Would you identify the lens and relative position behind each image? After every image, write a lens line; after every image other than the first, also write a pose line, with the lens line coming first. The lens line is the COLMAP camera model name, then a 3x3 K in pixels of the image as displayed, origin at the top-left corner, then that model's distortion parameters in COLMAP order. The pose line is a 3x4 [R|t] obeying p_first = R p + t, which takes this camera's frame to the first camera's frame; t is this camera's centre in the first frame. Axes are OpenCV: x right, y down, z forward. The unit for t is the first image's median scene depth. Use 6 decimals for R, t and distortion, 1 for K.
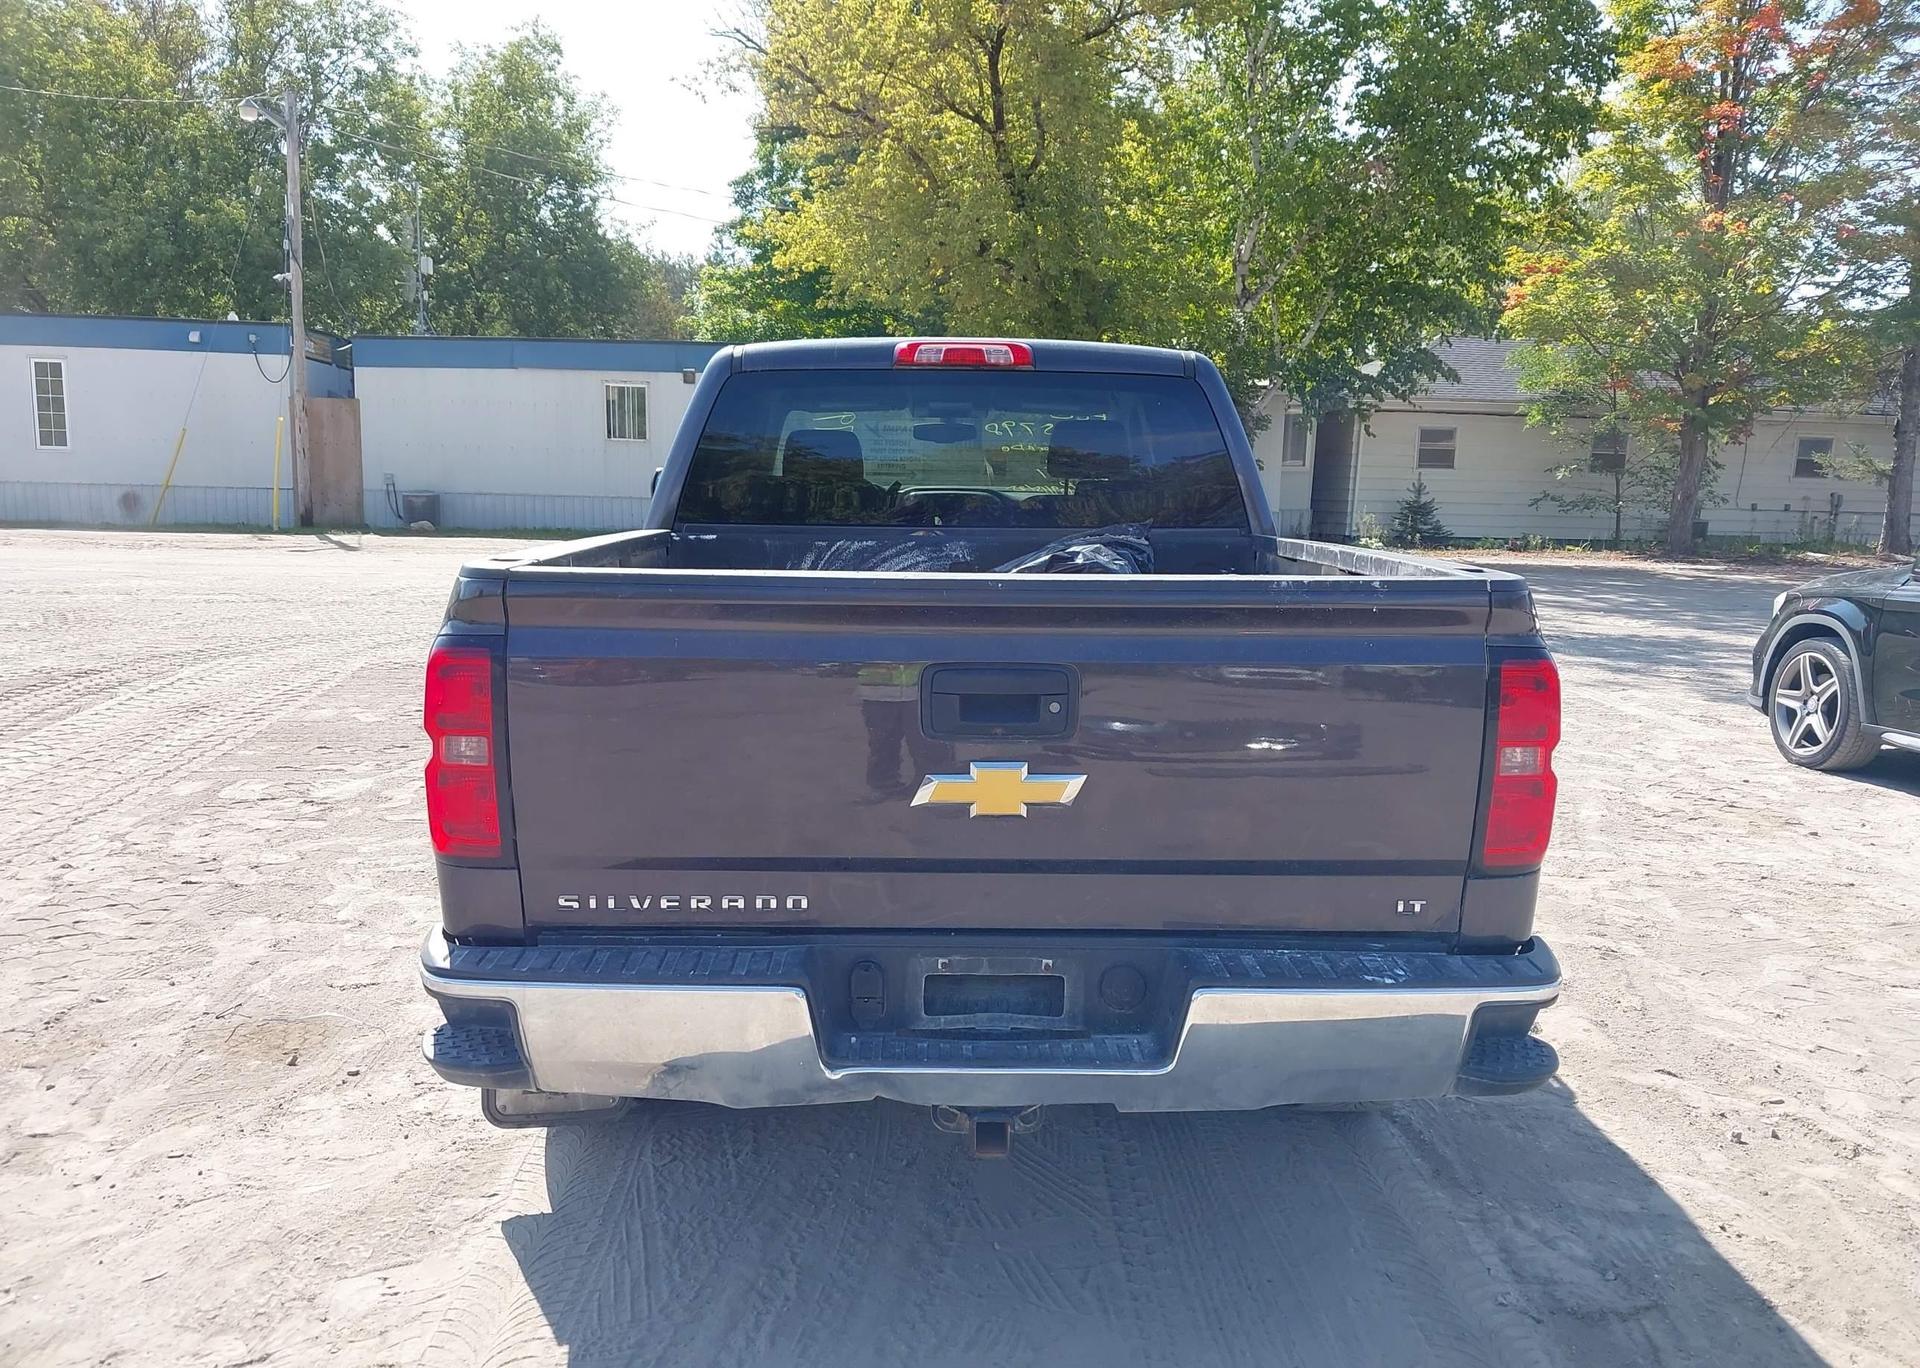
lens RADIAL K [[1489.6, 0, 950.6], [0, 1489.6, 724.5], [0, 0, 1]] dist [-0.003388, 0.008253]
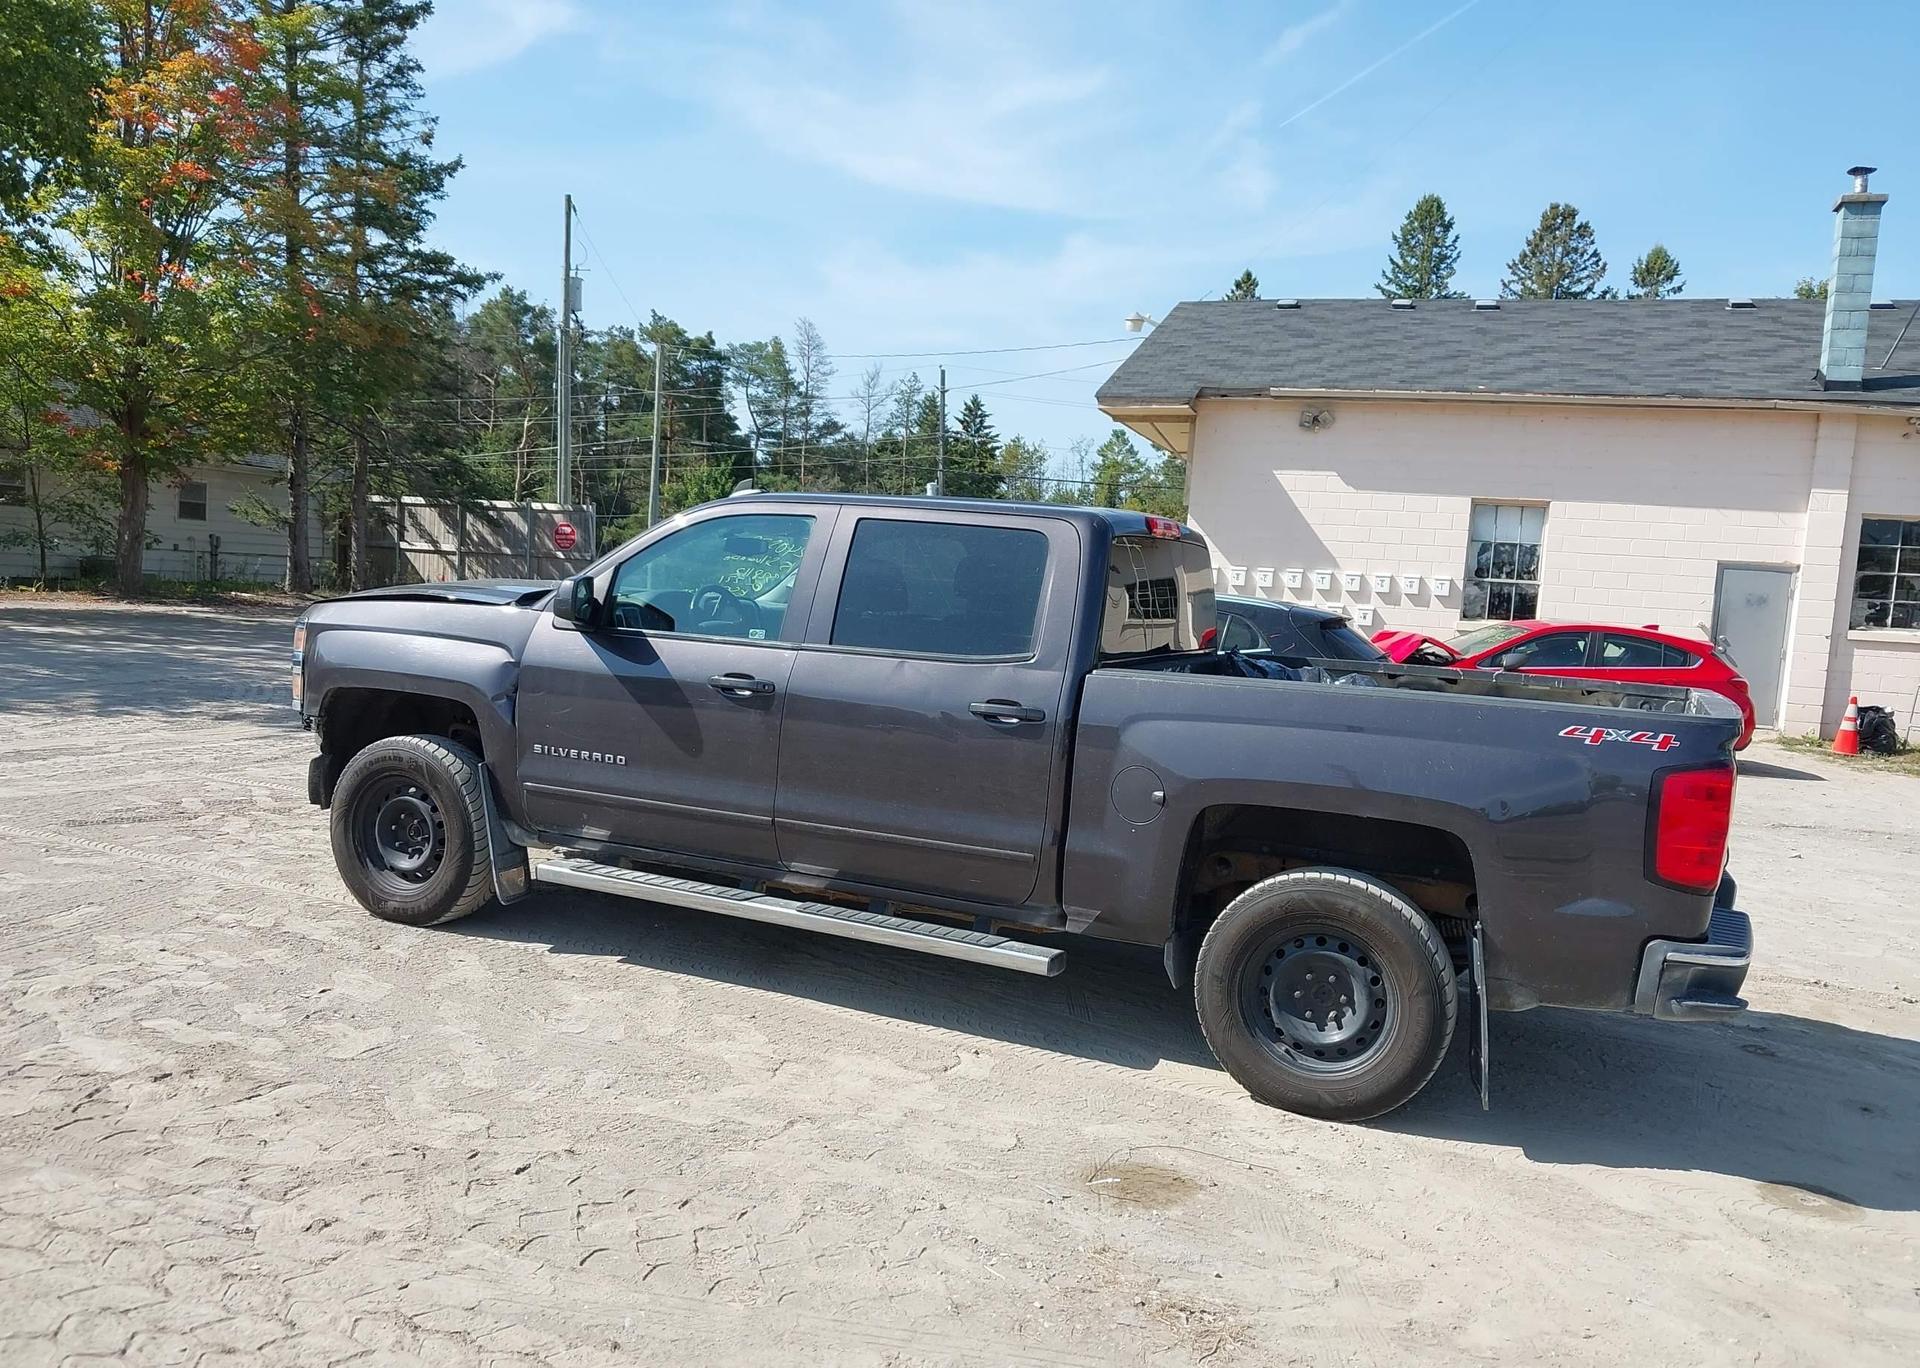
lens RADIAL K [[1486.1, 0, 956.5], [0, 1486.1, 746.5], [0, 0, 1]] dist [0.024509, -0.055857]
pose [[0.429609, -0.090542, 0.898464, -1.543055], [0.090526, 0.994267, 0.056911, -0.176732], [-0.898466, 0.056885, 0.435342, 0.708998]]
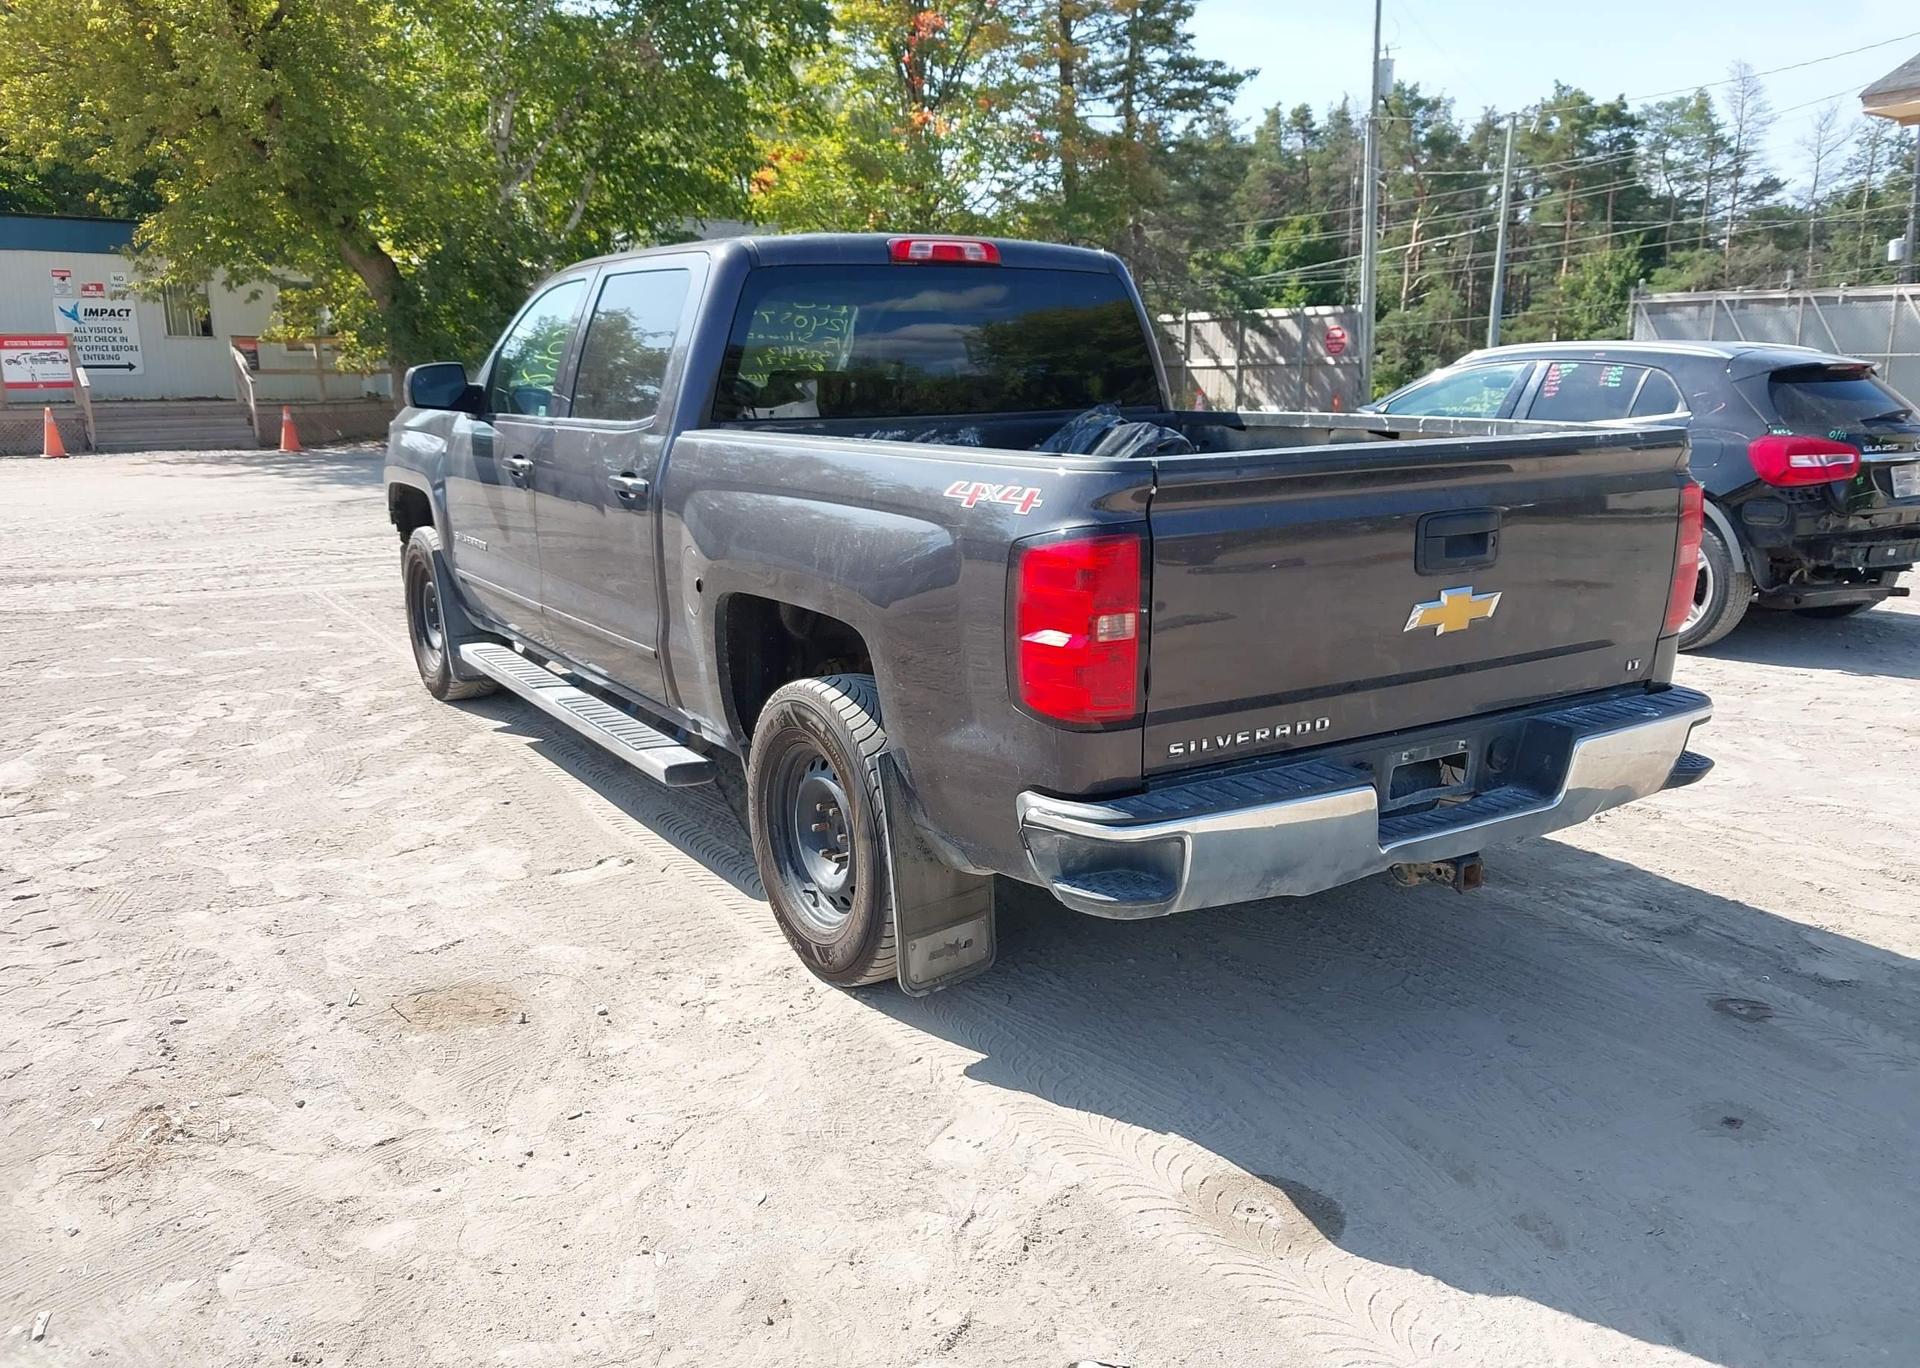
lens RADIAL K [[1510.3, 0, 936.2], [0, 1510.3, 708.0], [0, 0, 1]] dist [-0.008962, -0.004017]
pose [[0.861854, -0.135319, 0.488771, -0.687139], [0.104843, 0.990467, 0.089345, -0.025750], [-0.496202, -0.025758, 0.867825, 0.057125]]
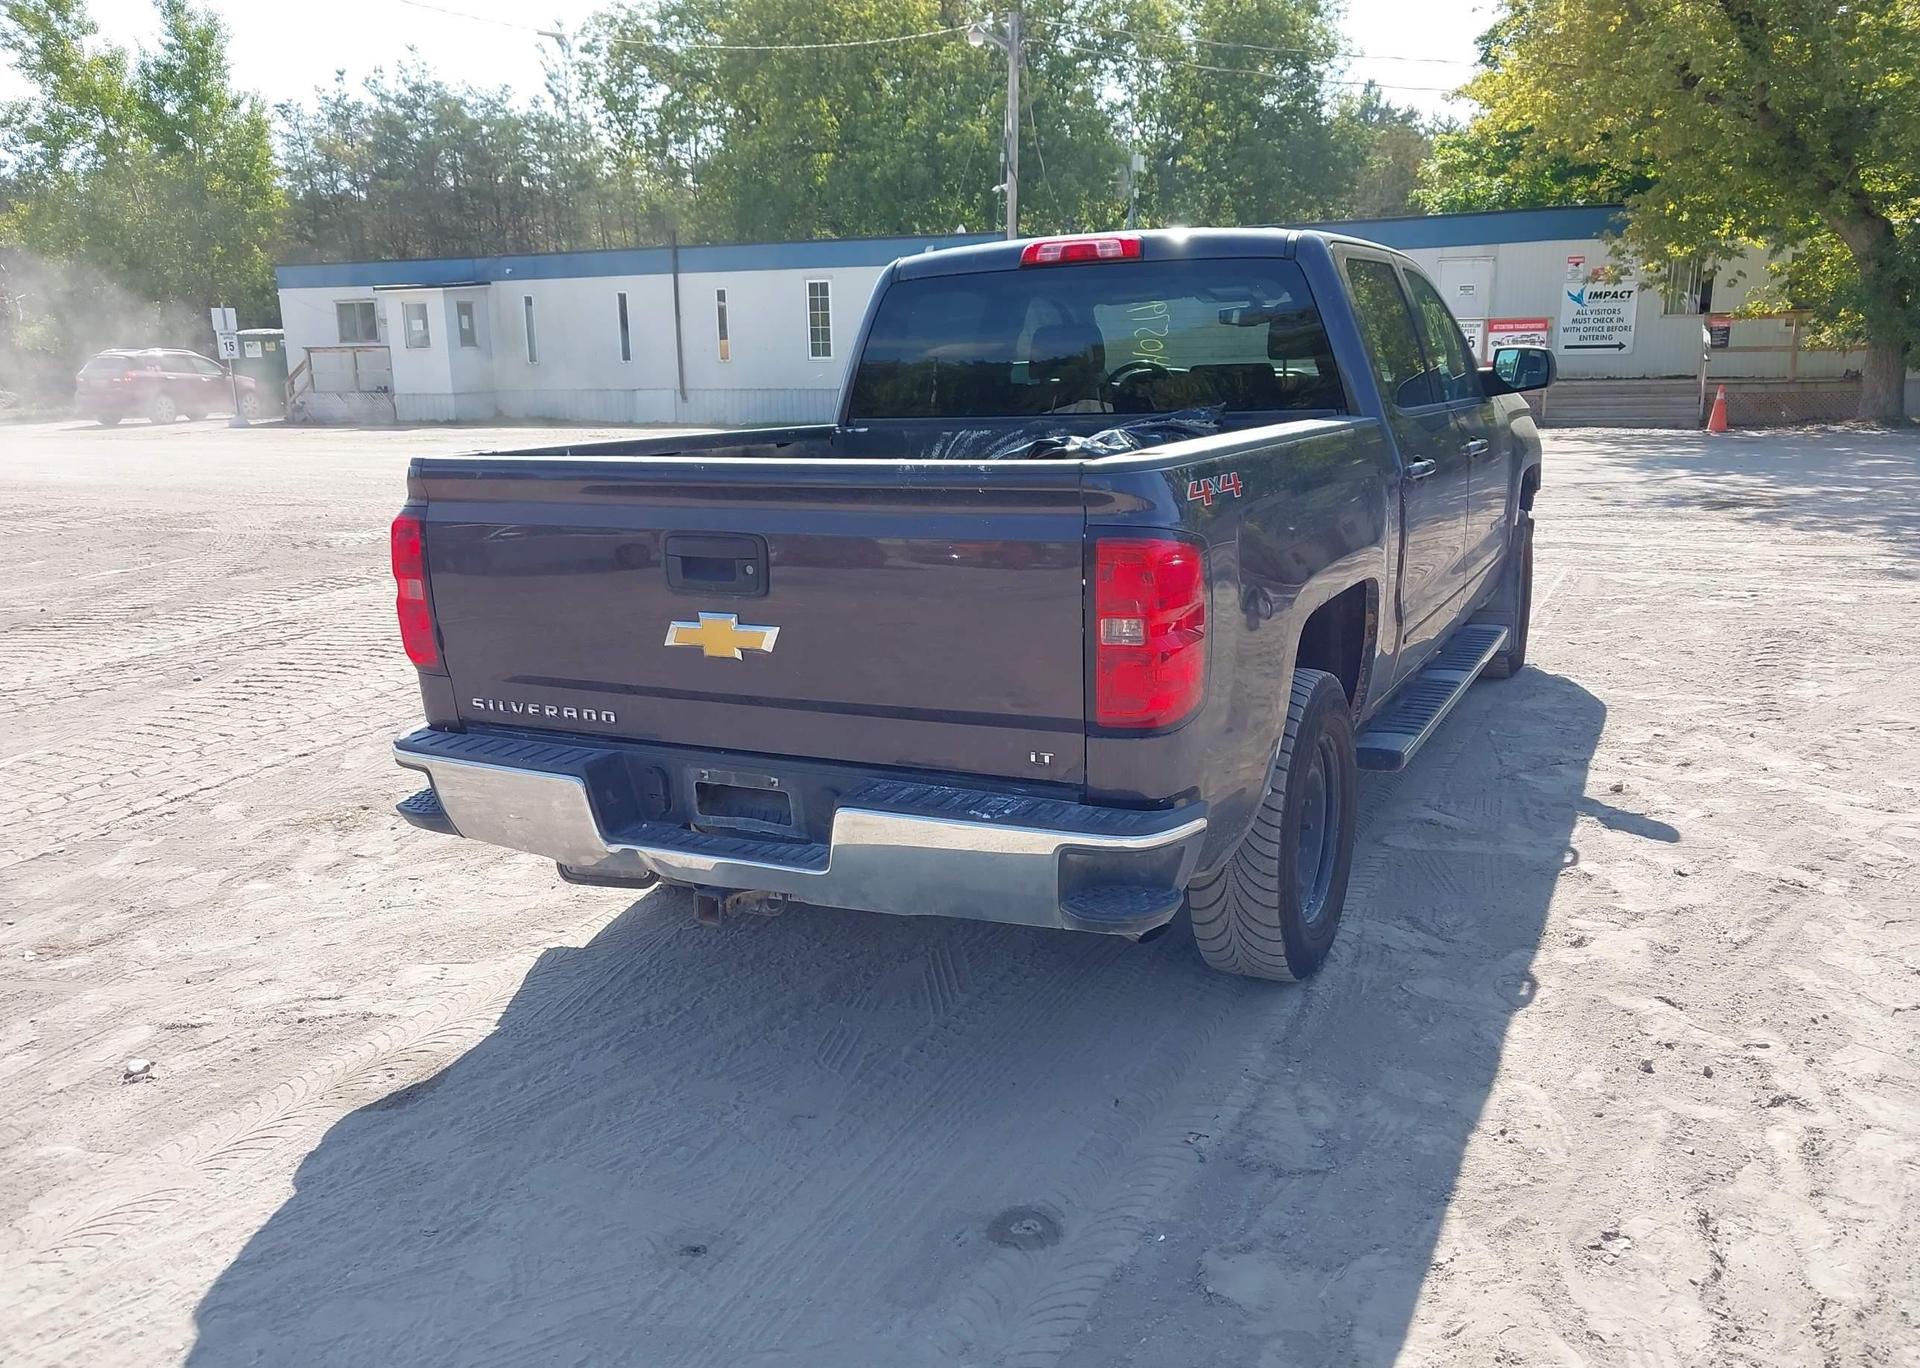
lens RADIAL K [[1489.6, 0, 950.6], [0, 1489.6, 724.5], [0, 0, 1]] dist [-0.003388, 0.008253]
pose [[0.885811, 0.072846, -0.458293, 0.521541], [-0.039201, 0.995818, 0.082517, 0.005336], [0.462387, -0.055129, 0.884963, -0.011167]]
